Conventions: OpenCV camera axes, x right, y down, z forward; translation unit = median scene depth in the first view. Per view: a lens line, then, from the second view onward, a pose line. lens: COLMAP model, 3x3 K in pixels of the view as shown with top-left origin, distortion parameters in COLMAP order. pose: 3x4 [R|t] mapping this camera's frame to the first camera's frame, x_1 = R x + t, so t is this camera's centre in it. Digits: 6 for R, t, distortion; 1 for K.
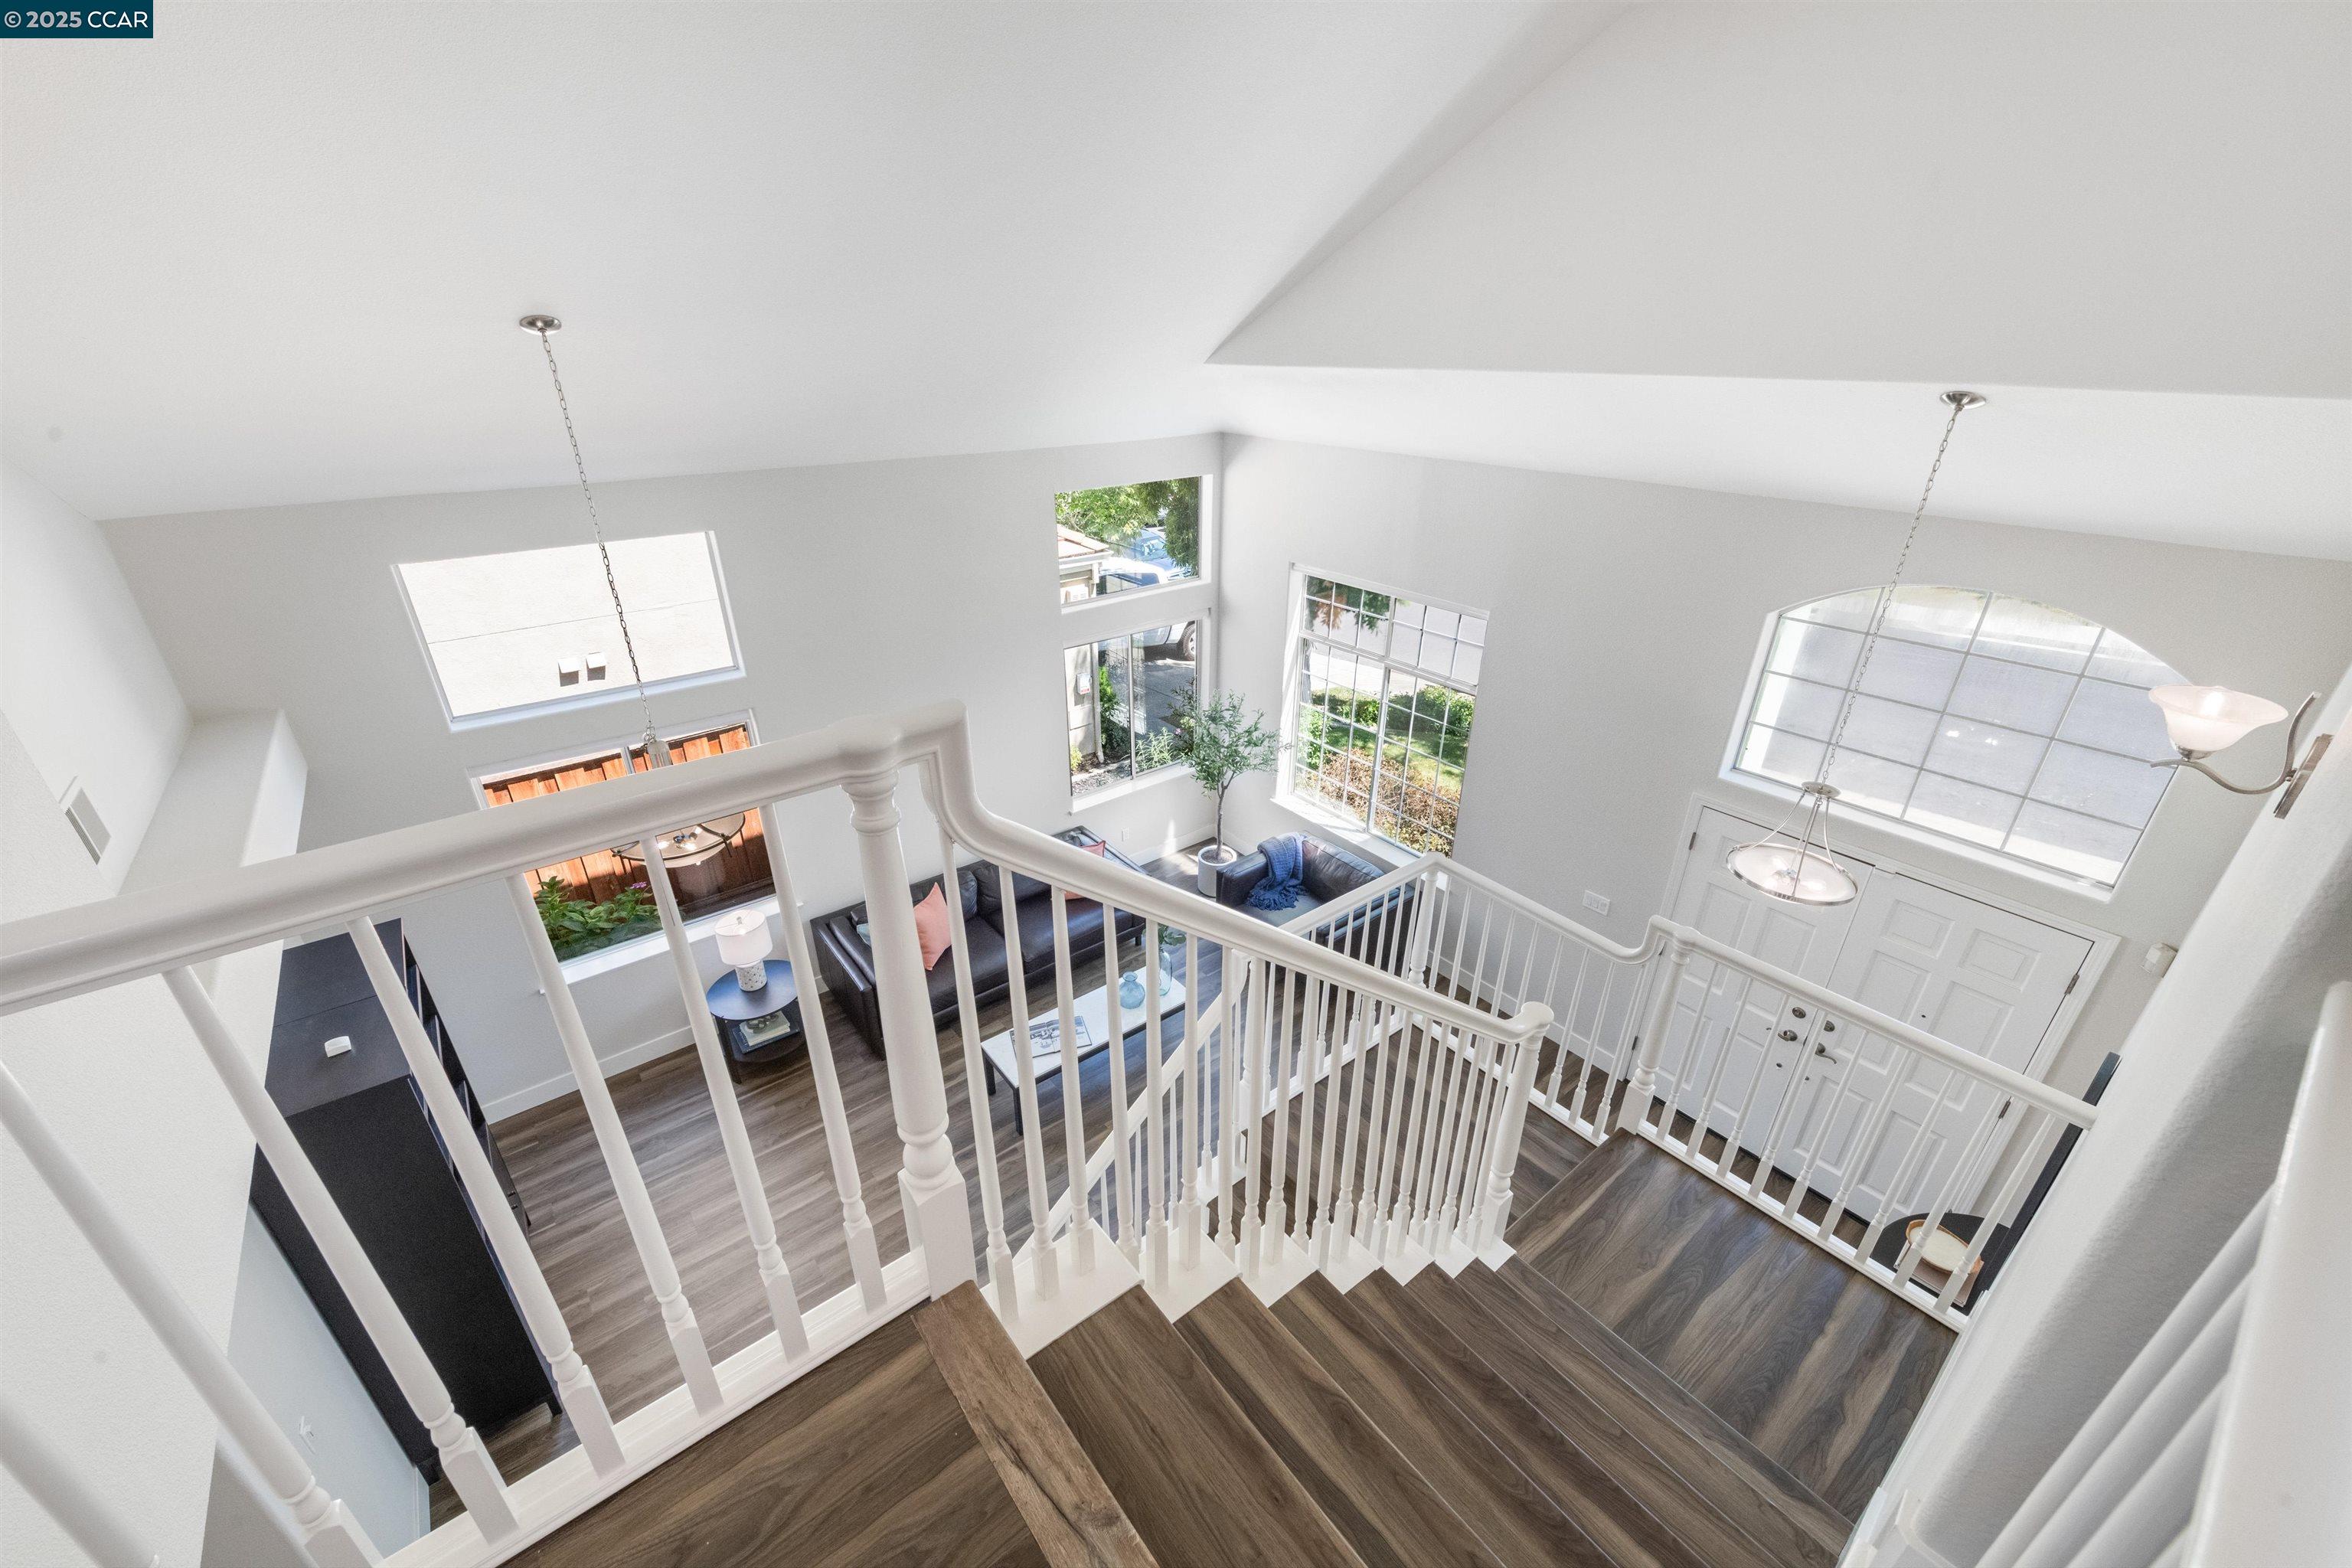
lens RADIAL K [[922.4, 0, 1172.2], [0, 922.4, 780.5], [0, 0, 1]] dist [0.012168, -0.000365]
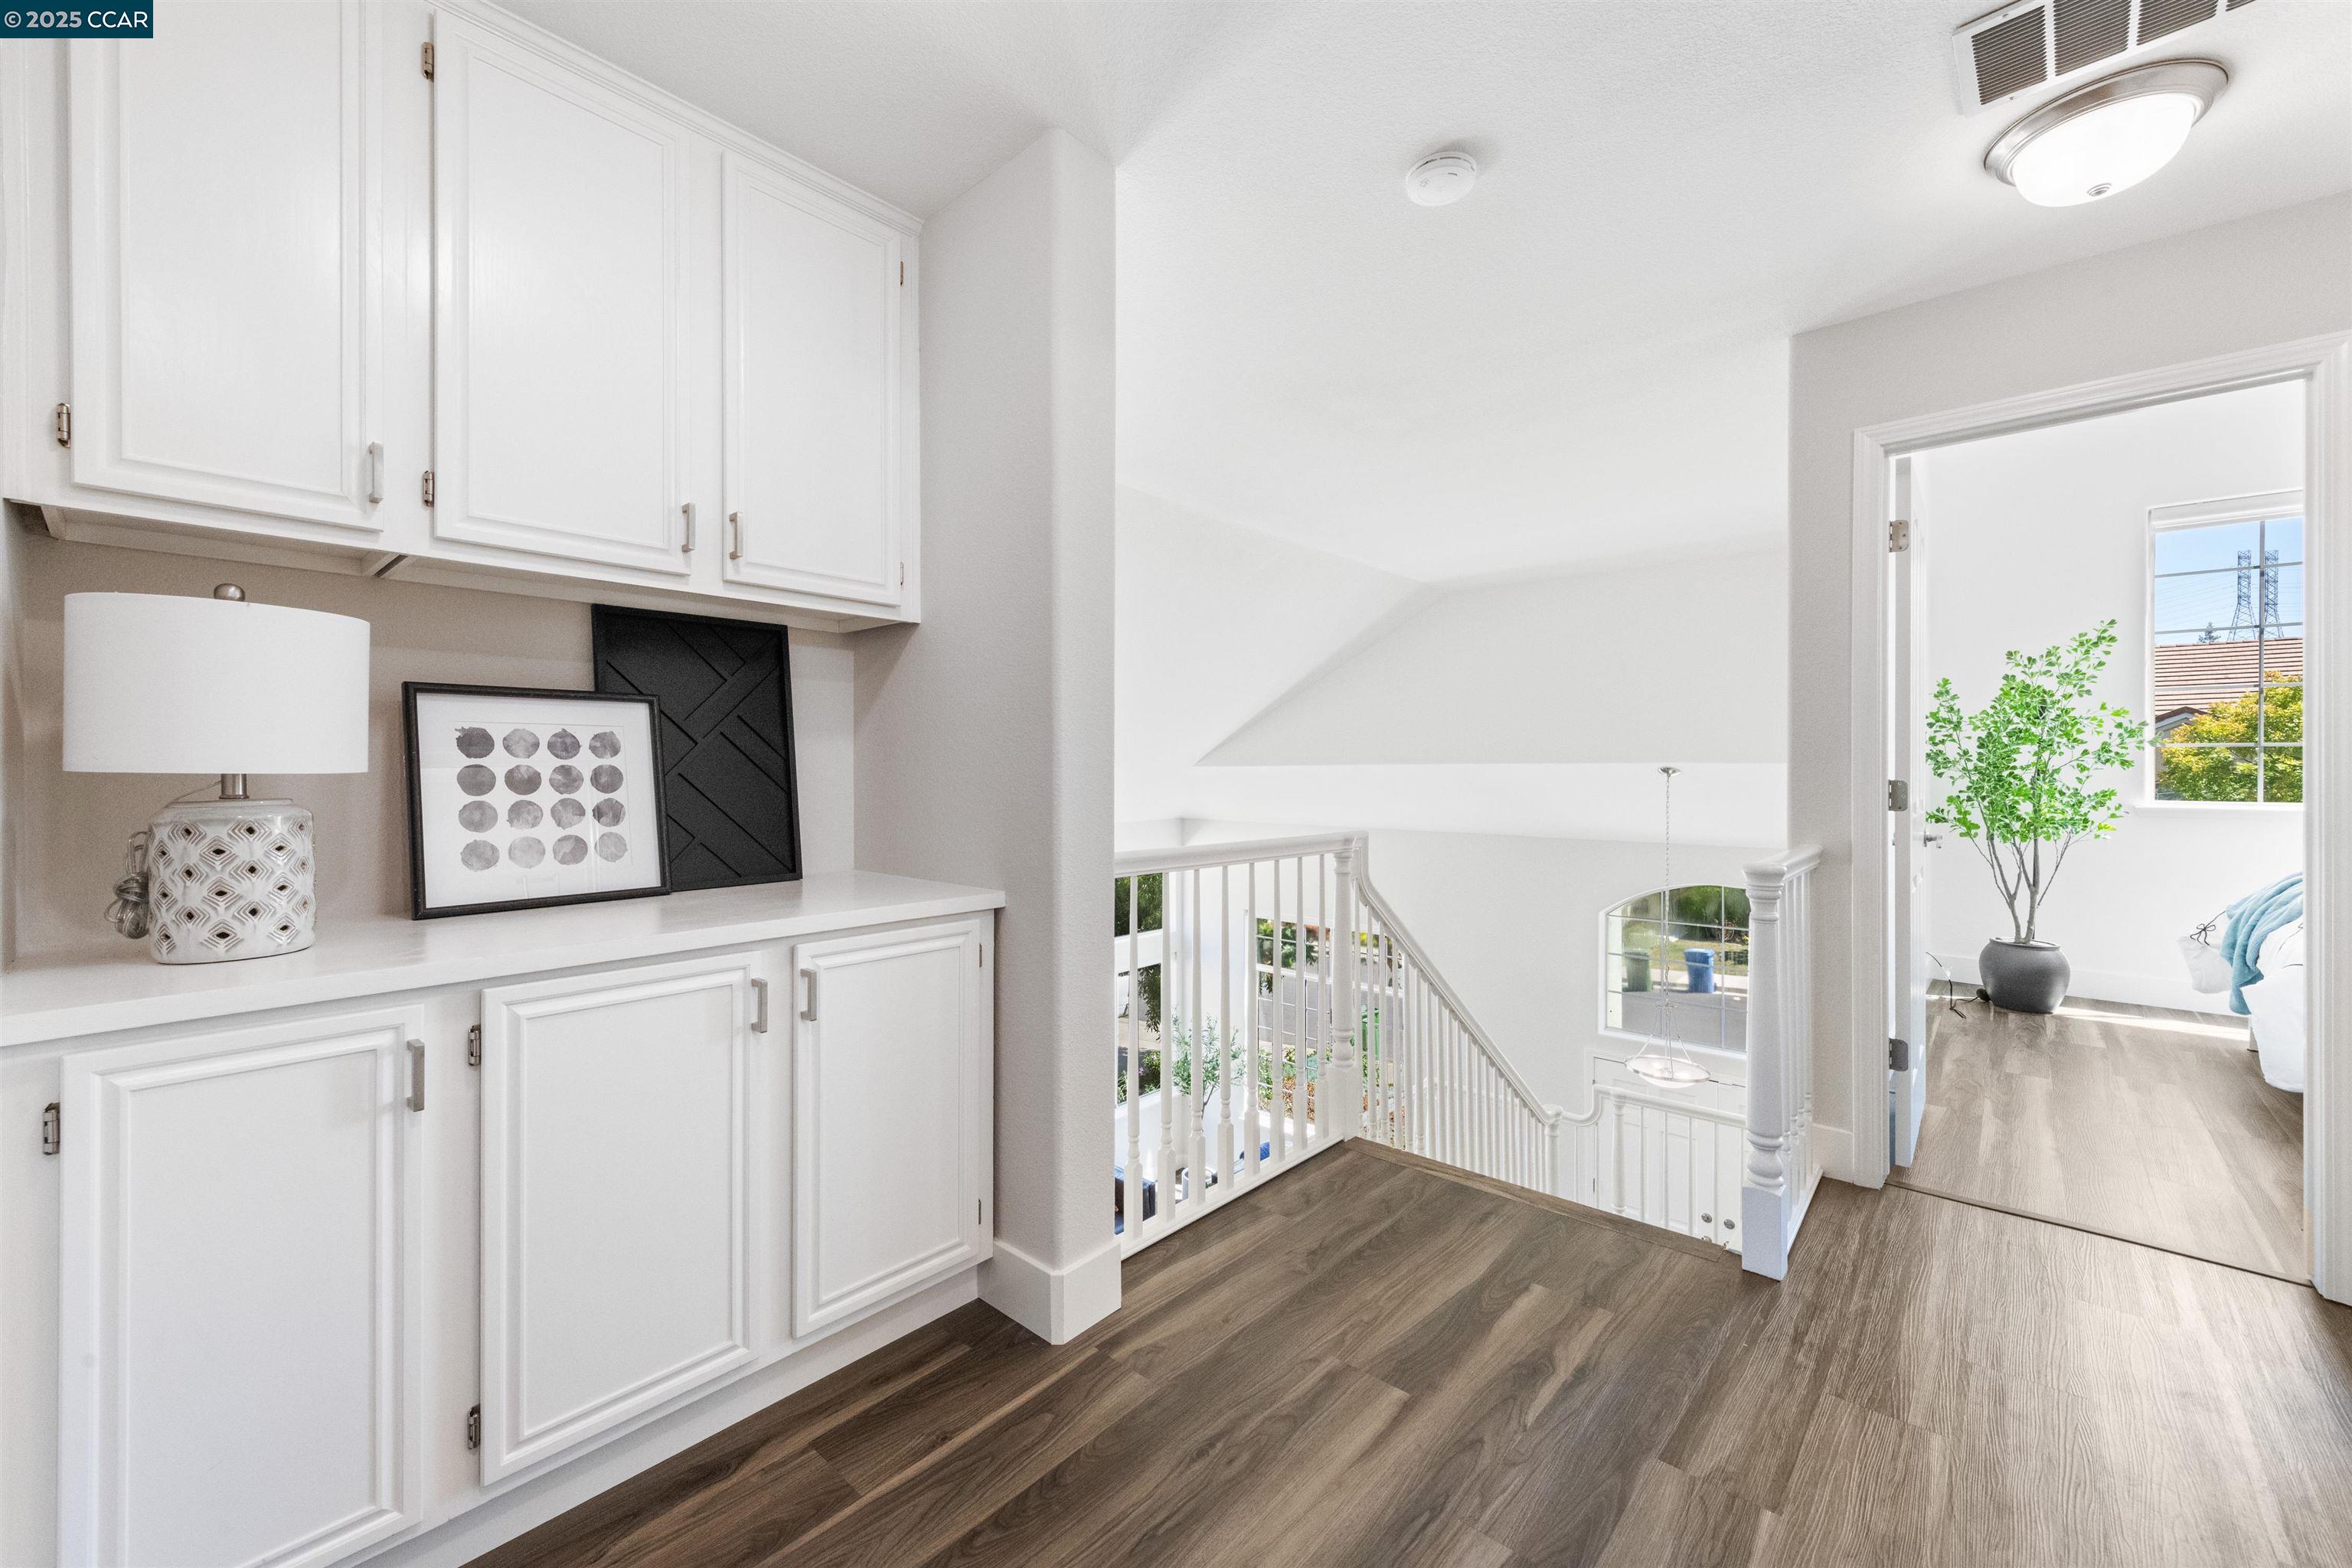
lens RADIAL K [[922.4, 0, 1172.2], [0, 922.4, 780.5], [0, 0, 1]] dist [0.012168, -0.000365]
pose [[0.984783, -0.008391, 0.173588, -0.392425], [0.082314, 0.902213, -0.423363, 0.276175], [-0.153061, 0.431209, 0.889174, -0.417541]]
